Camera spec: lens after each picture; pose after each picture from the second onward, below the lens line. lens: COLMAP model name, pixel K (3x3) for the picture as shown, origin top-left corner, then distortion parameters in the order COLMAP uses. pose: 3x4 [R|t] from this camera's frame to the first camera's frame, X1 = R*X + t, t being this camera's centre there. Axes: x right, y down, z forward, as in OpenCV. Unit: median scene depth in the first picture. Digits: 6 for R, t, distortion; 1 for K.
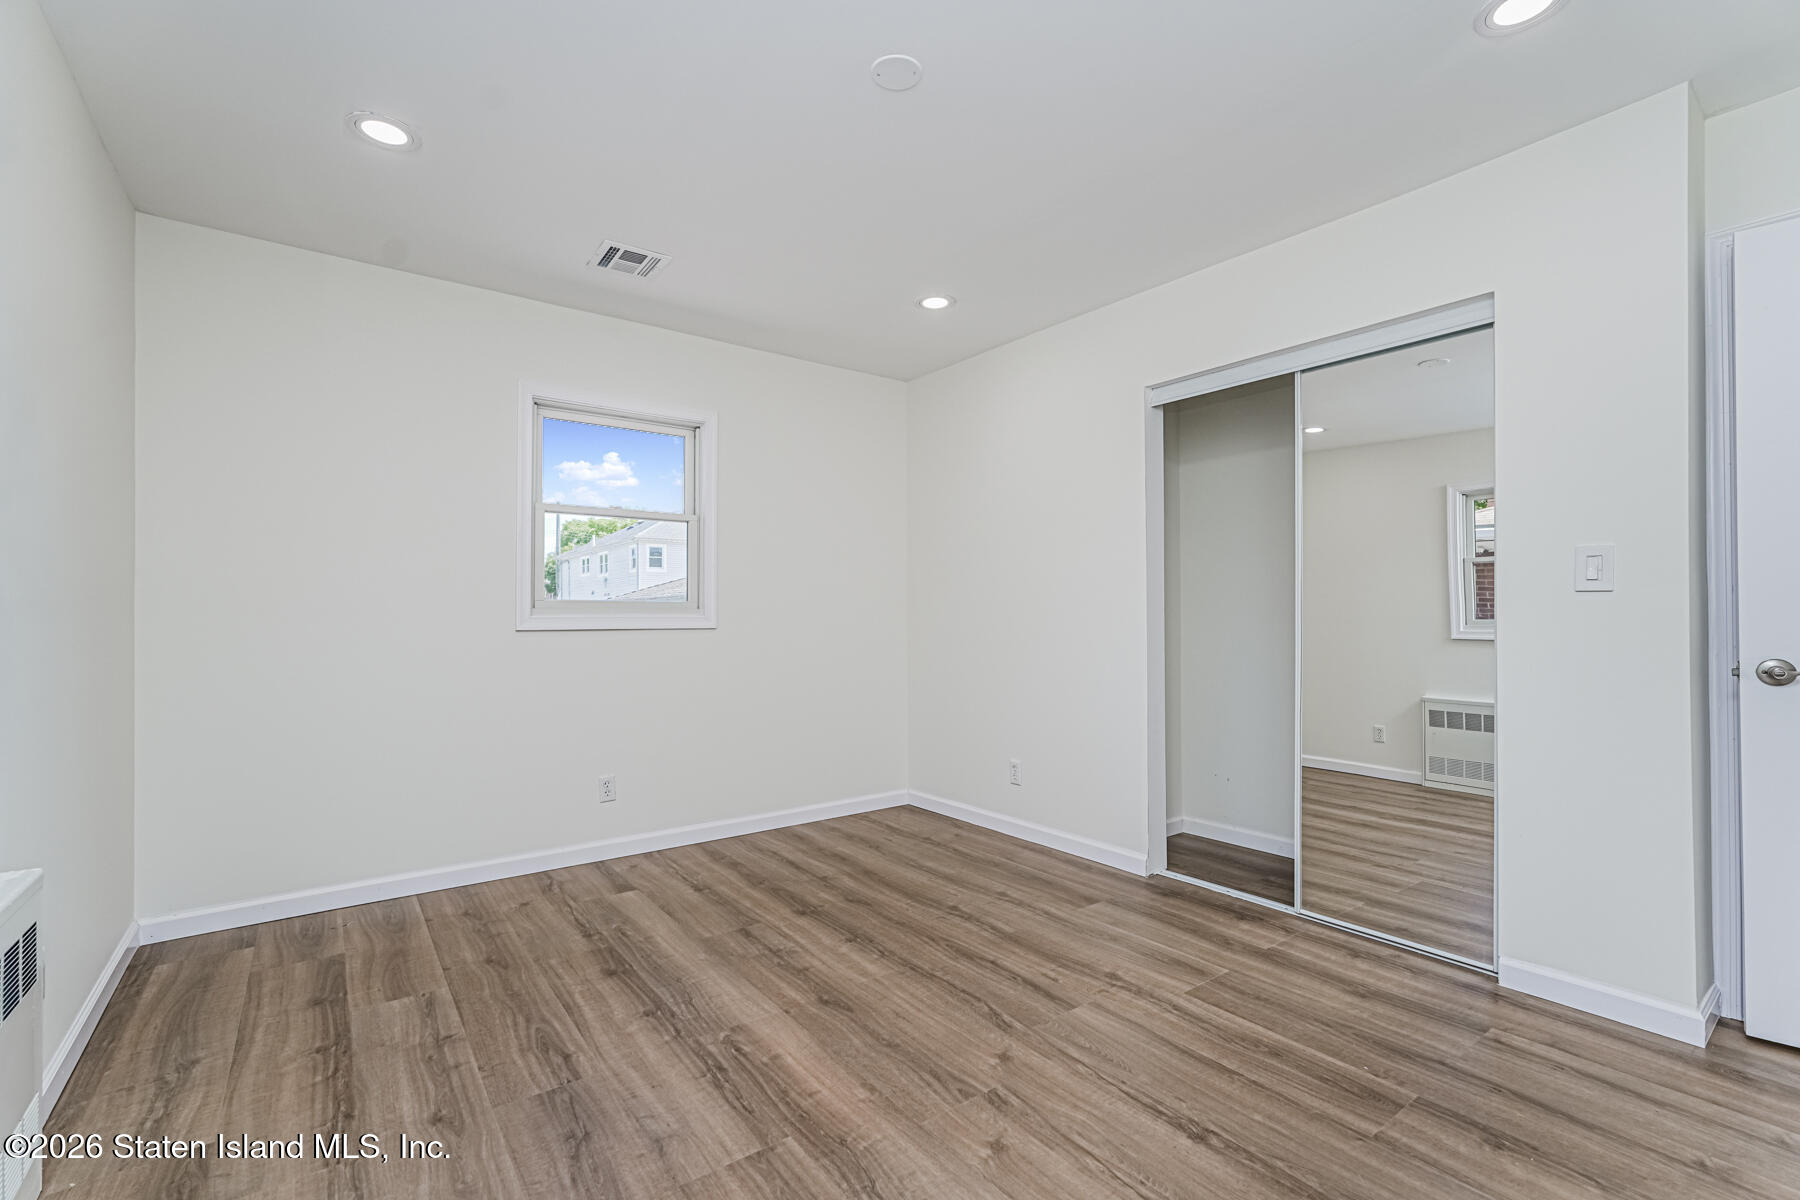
lens RADIAL K [[794.8, 0, 904.9], [0, 794.8, 606.5], [0, 0, 1]] dist [-0.020766, 0.009697]
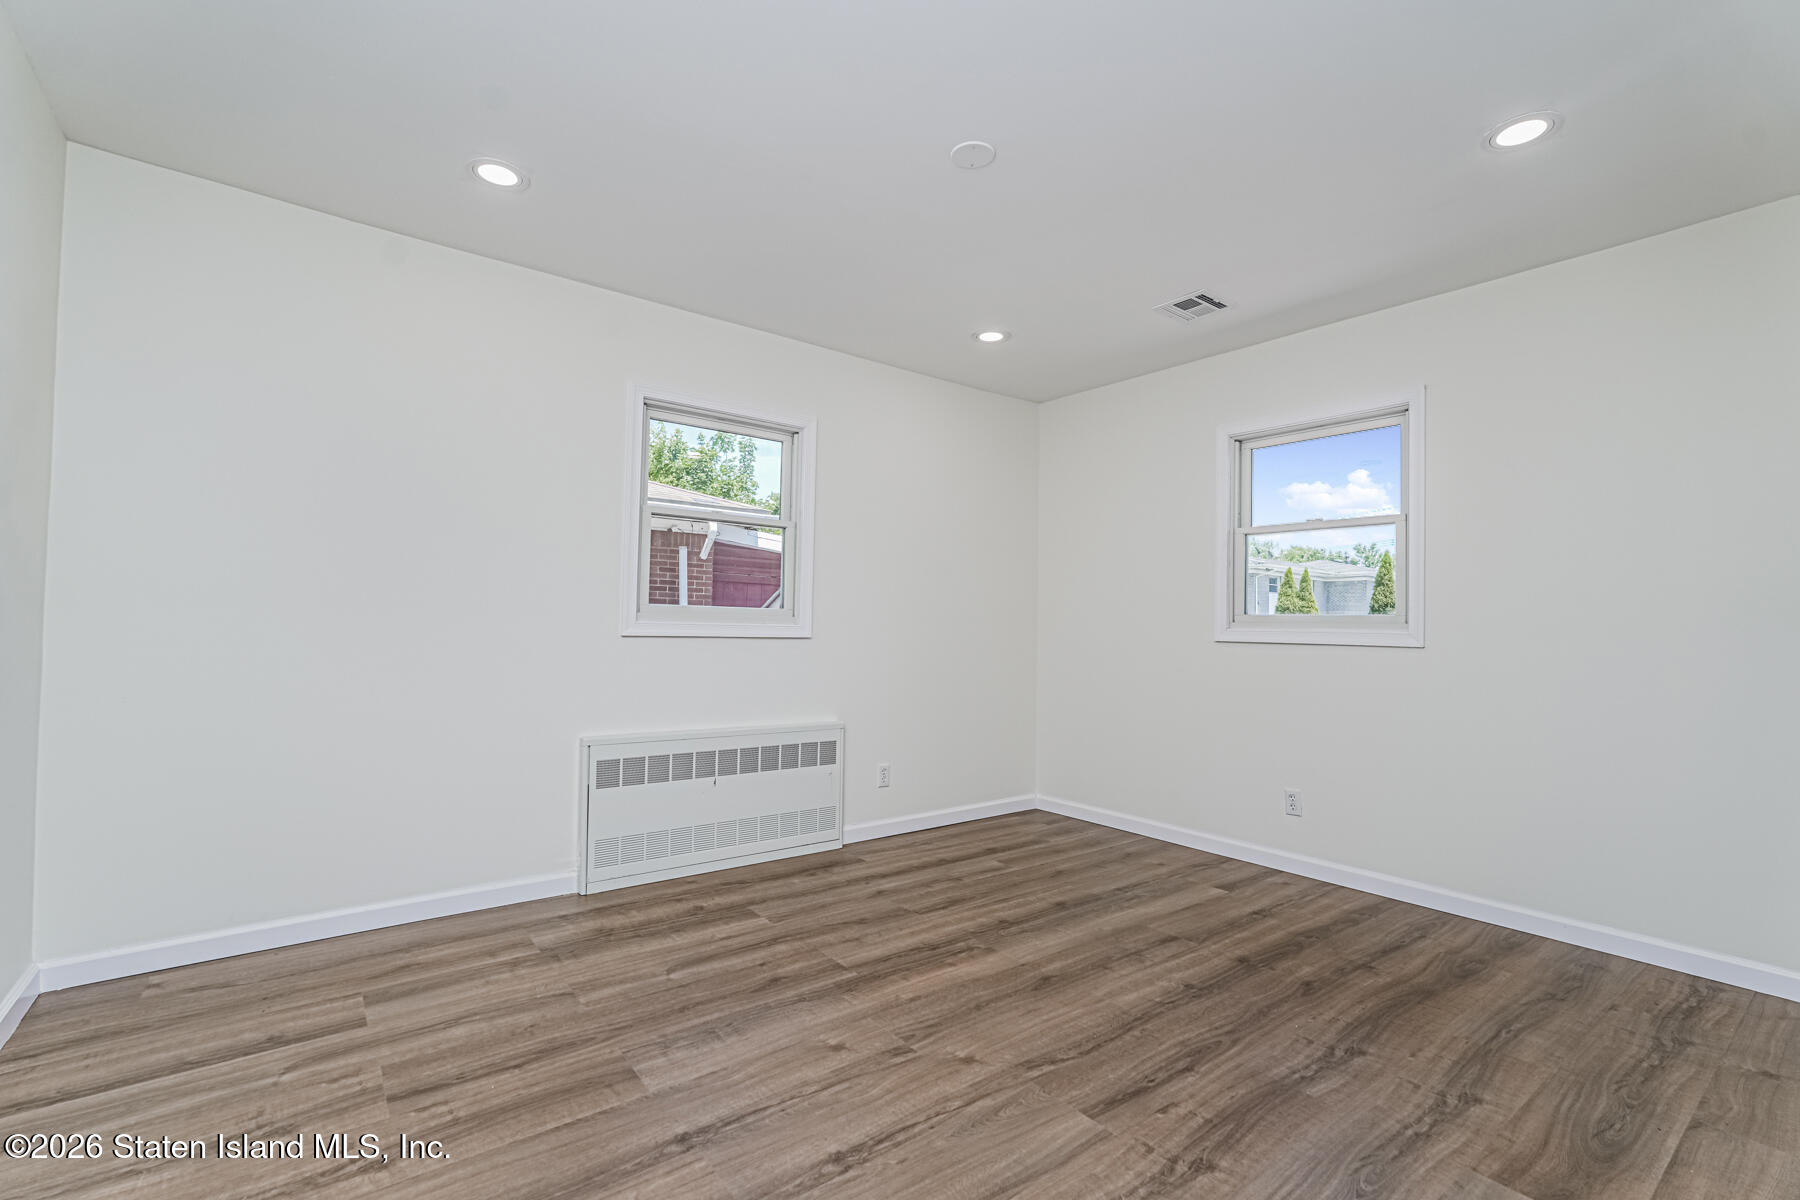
lens RADIAL K [[794.8, 0, 904.9], [0, 794.8, 606.5], [0, 0, 1]] dist [-0.020766, 0.009697]
pose [[0.019395, -0.019274, -0.999626, 0.839258], [-0.007079, 0.999786, -0.019415, 0.004662], [0.999787, 0.007453, 0.019255, 0.650723]]
